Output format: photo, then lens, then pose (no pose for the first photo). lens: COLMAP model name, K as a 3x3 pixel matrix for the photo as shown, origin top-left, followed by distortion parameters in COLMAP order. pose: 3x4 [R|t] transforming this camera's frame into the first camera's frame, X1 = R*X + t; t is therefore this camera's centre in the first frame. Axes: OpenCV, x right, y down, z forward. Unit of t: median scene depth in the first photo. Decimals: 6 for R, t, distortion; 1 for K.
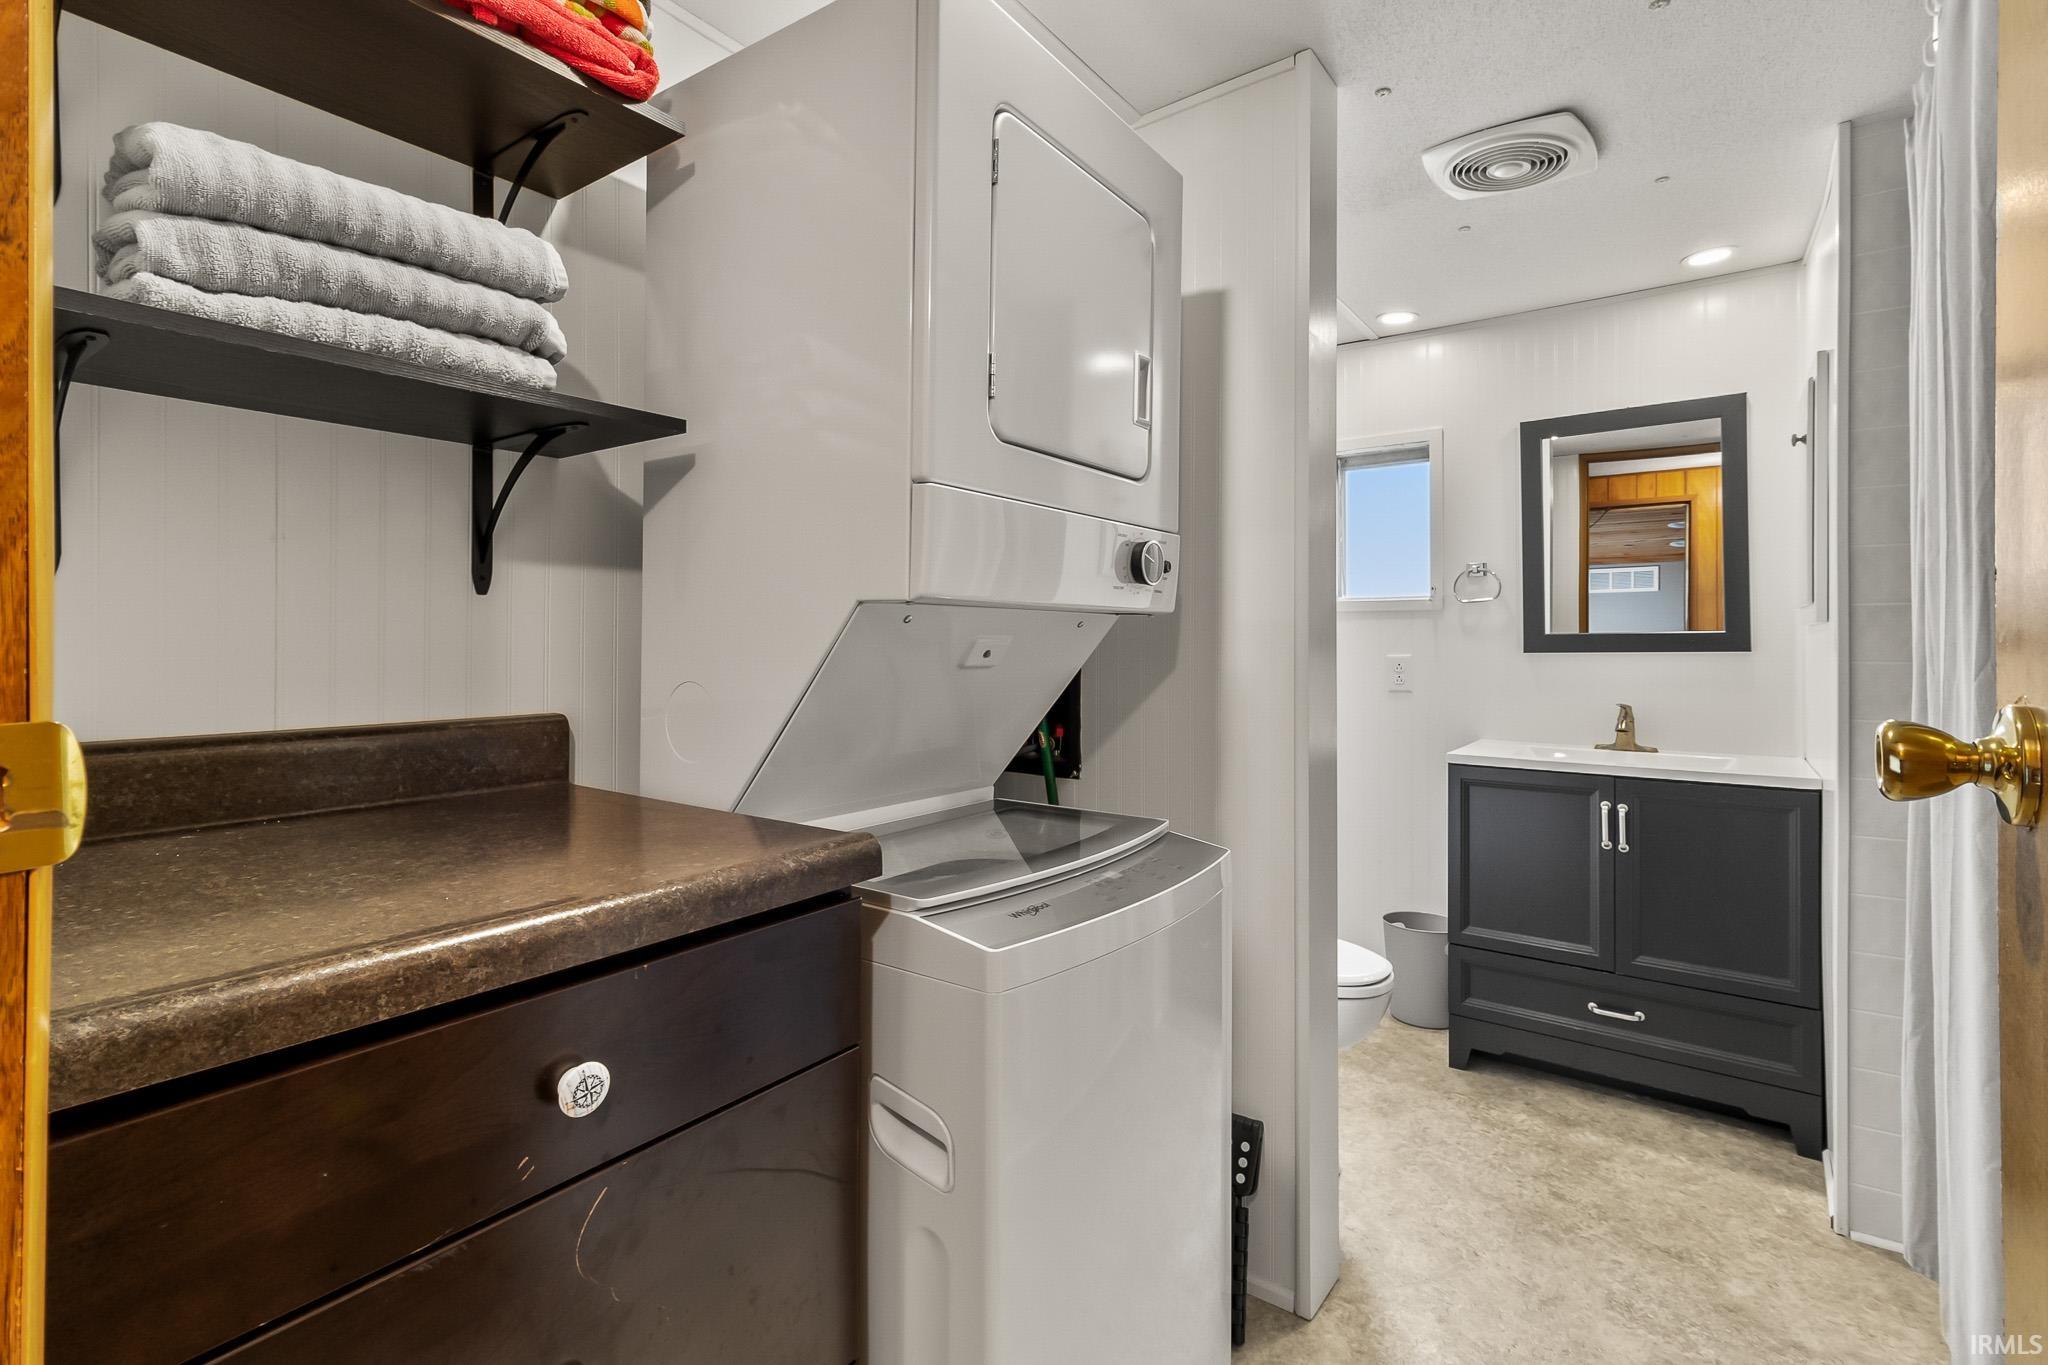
lens RADIAL K [[942.1, 0, 1029.1], [0, 942.1, 646.4], [0, 0, 1]] dist [0.009978, -0.001622]
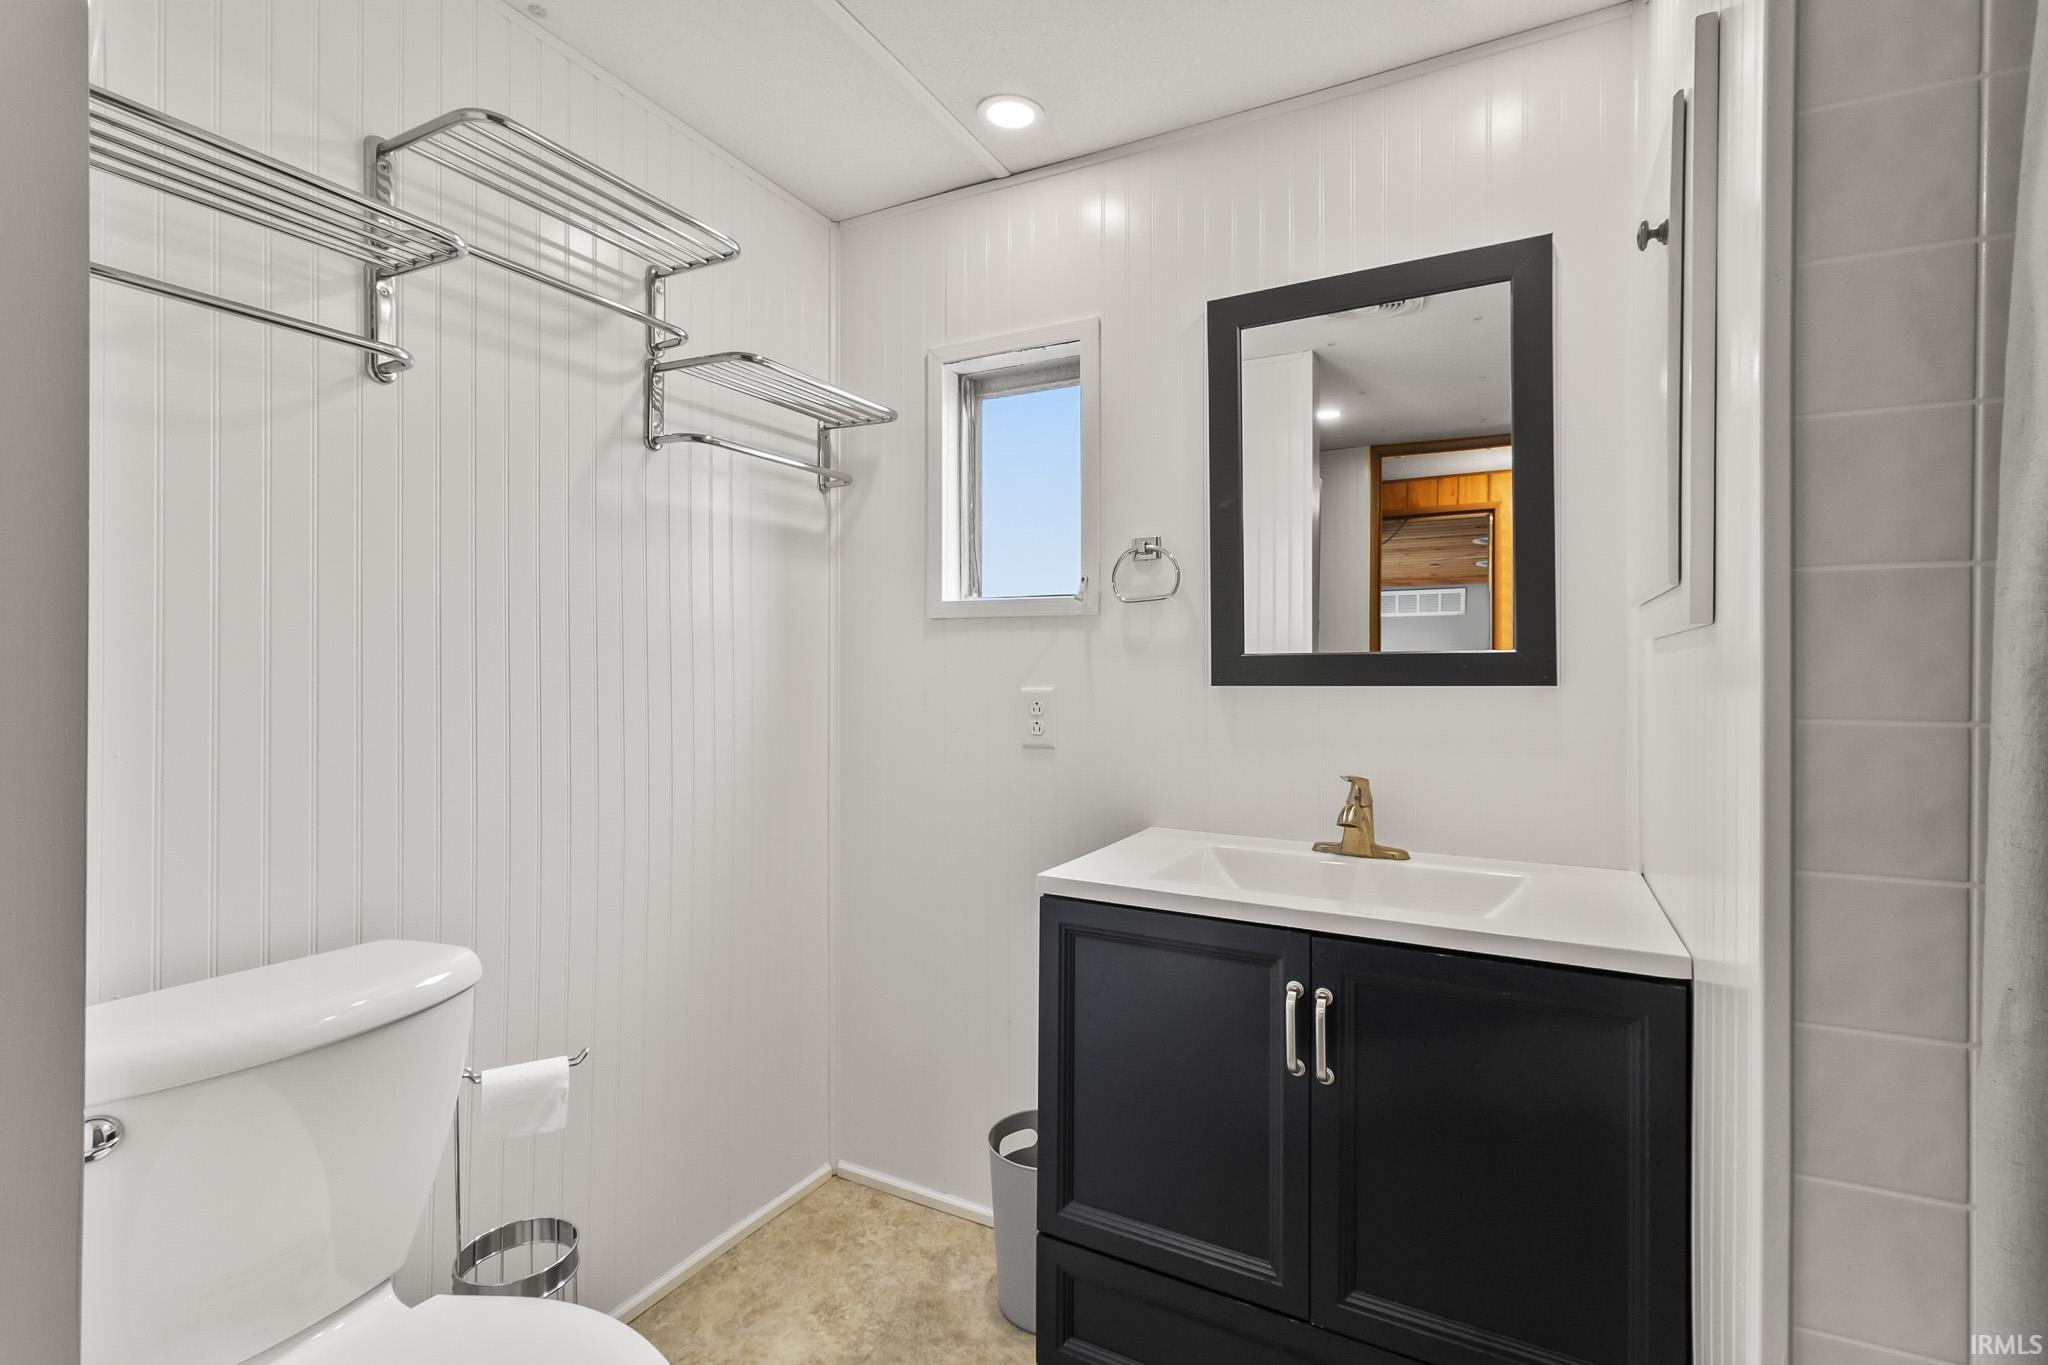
lens RADIAL K [[942.1, 0, 1022.3], [0, 942.1, 676.2], [0, 0, 1]] dist [0.009978, -0.001622]
pose [[0.990480, 0.002675, 0.137629, 0.334880], [-0.003244, 0.999987, 0.003908, -0.001122], [-0.137616, -0.004318, 0.990476, 0.440388]]
